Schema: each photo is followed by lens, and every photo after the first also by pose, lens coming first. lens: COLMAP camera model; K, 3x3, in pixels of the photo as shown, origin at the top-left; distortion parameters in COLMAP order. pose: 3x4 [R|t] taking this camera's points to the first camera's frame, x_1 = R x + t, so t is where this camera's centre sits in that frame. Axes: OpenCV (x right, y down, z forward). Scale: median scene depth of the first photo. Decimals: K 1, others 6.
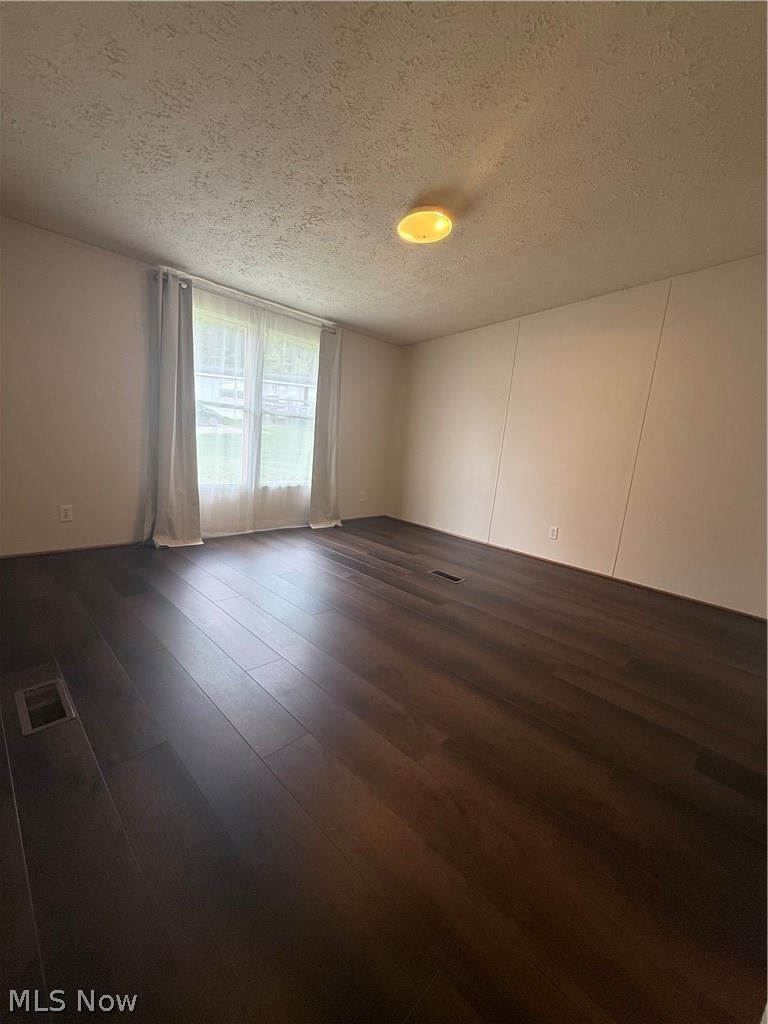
lens RADIAL K [[408.6, 0, 376.5], [0, 408.6, 507.5], [0, 0, 1]] dist [-0.003933, 0.000400]
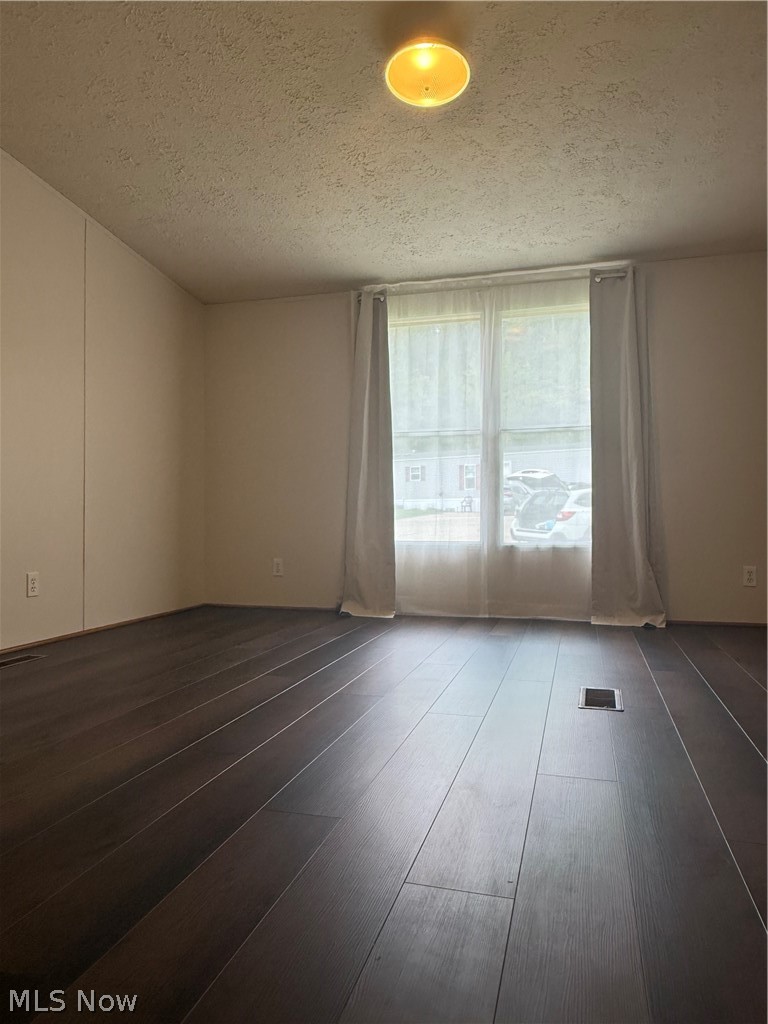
lens RADIAL K [[687.9, 0, 383.0], [0, 687.9, 514.4], [0, 0, 1]] dist [-0.001045, -0.000803]
pose [[0.478691, -0.092964, -0.873048, 0.589648], [-0.106223, 0.980942, -0.162695, 0.098360], [0.871534, 0.170619, 0.459693, 0.350940]]
